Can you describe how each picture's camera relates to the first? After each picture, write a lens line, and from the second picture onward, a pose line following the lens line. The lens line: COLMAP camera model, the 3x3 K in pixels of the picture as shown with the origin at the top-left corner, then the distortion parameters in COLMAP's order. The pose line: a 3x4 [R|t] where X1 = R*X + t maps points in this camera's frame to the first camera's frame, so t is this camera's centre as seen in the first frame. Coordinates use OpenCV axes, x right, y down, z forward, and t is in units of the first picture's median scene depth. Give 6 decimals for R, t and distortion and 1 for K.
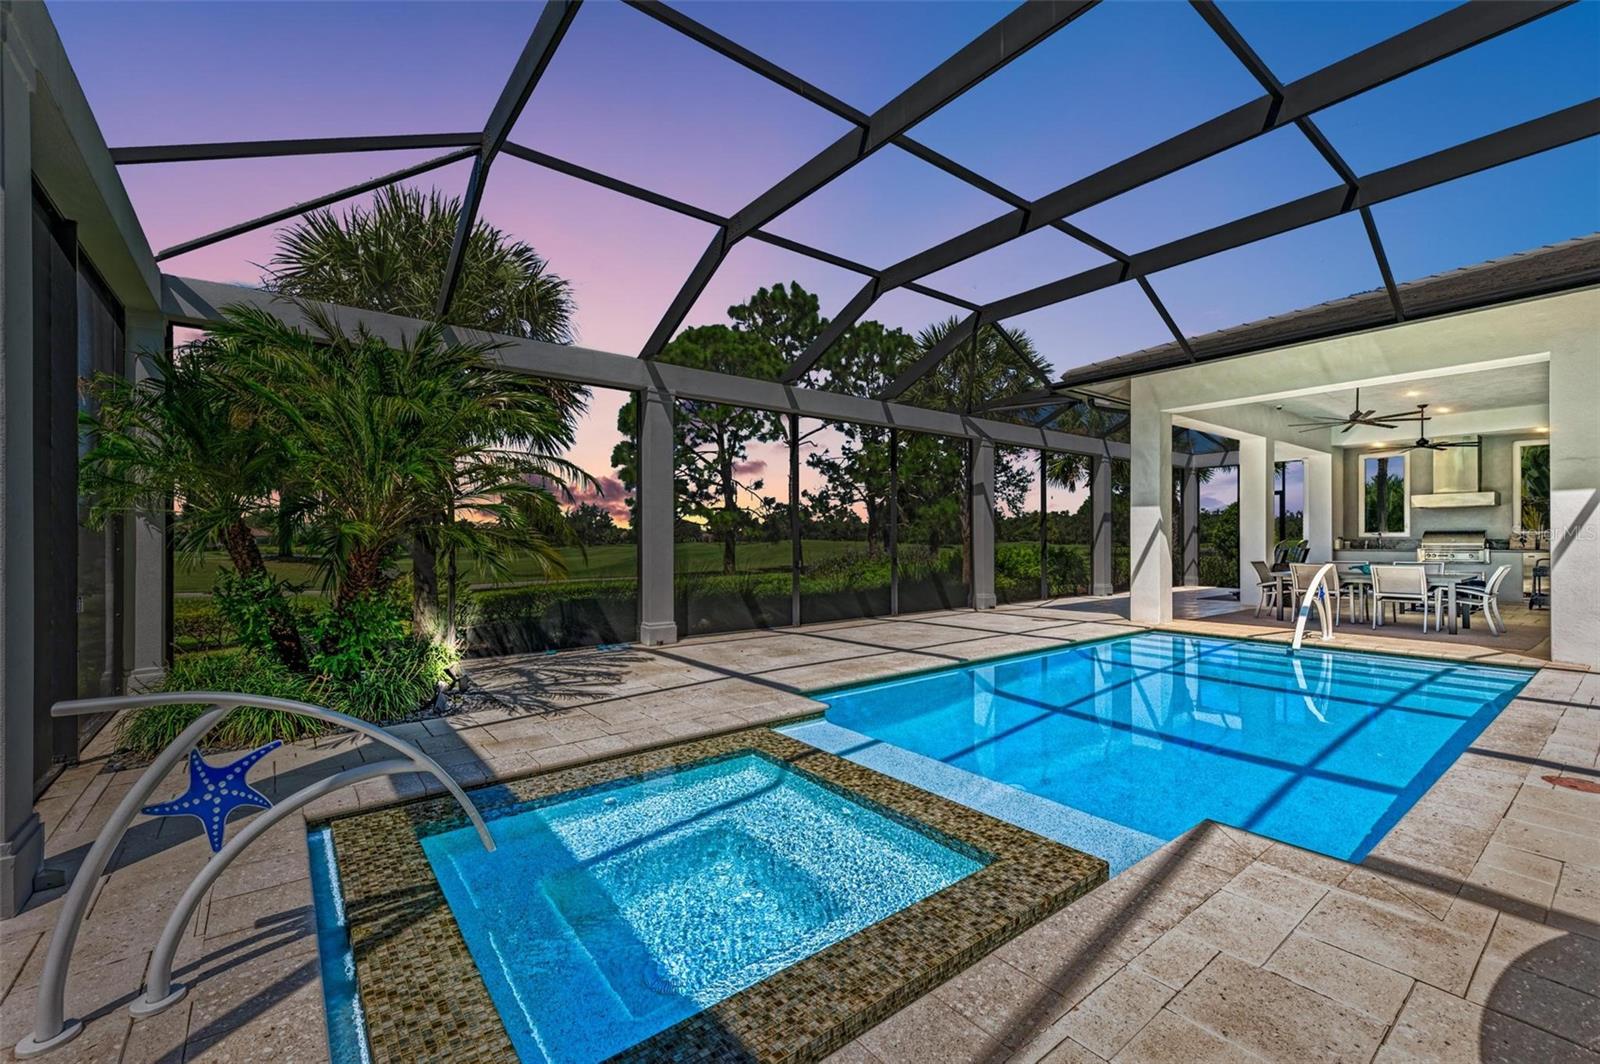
lens RADIAL K [[662.7, 0, 797.1], [0, 662.7, 532.4], [0, 0, 1]] dist [0.004828, 0.000299]
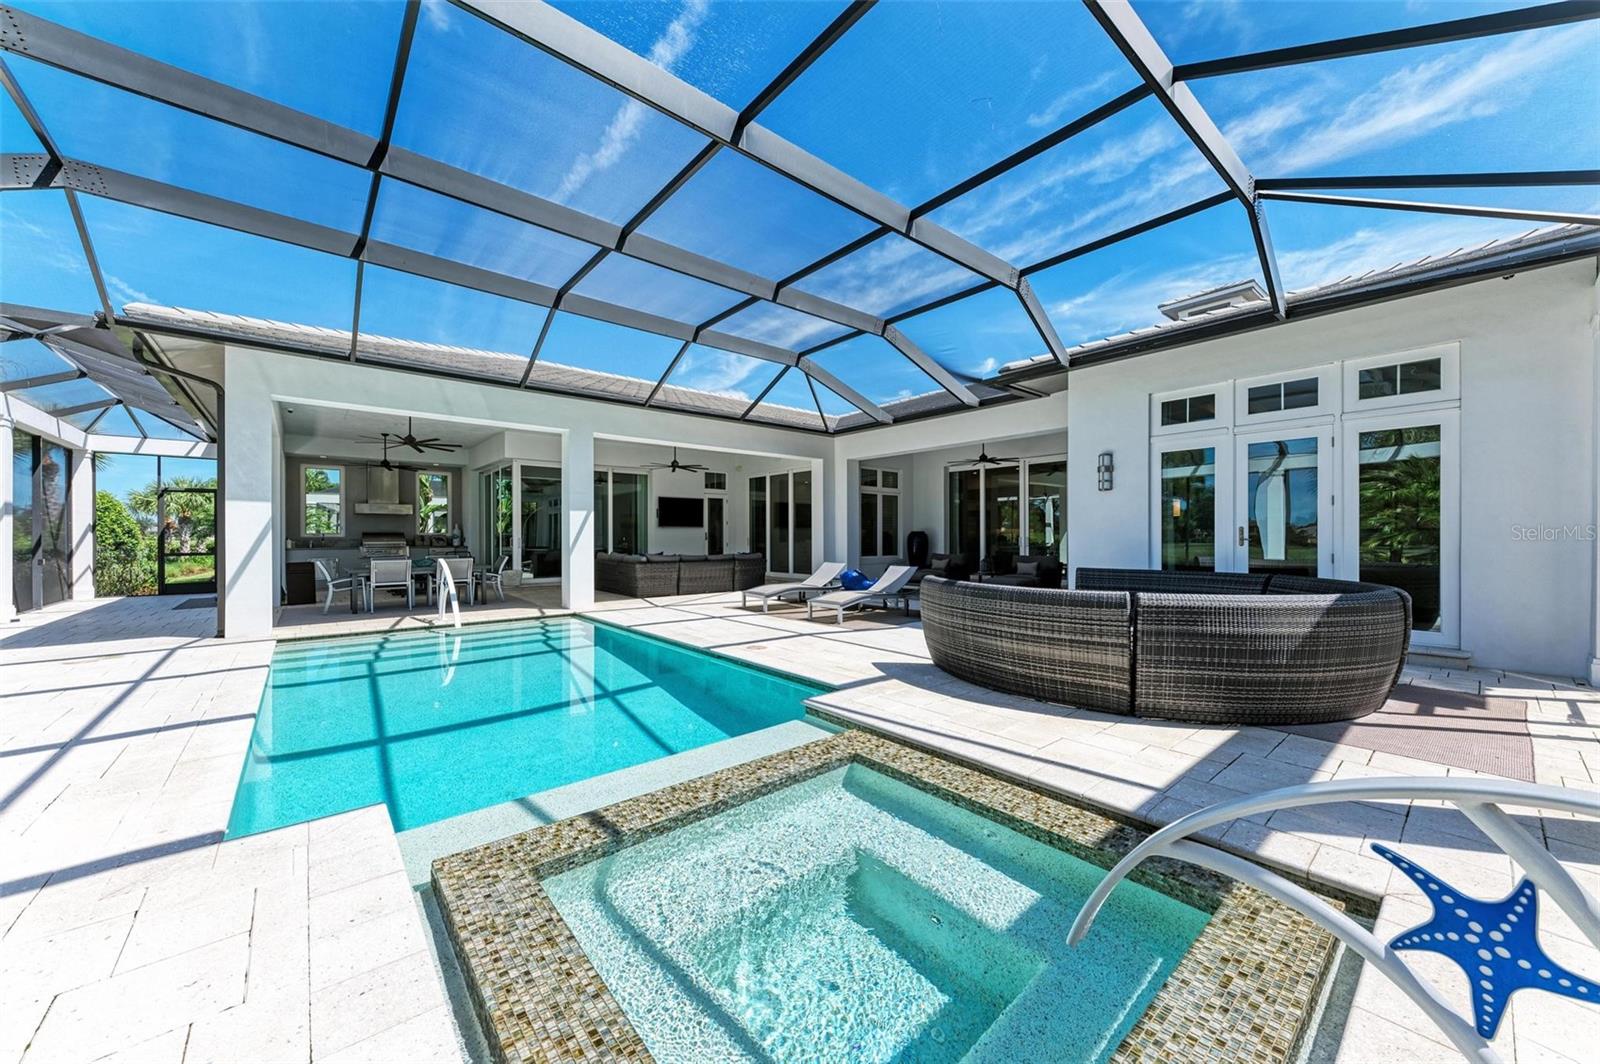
lens RADIAL K [[586.4, 0, 797.1], [0, 586.4, 534.8], [0, 0, 1]] dist [-0.001932, -0.000311]
pose [[-0.036888, -0.001169, 0.999319, -0.764455], [-0.000573, 0.999999, 0.001149, 0.004545], [-0.999319, -0.000530, -0.036889, 0.915151]]
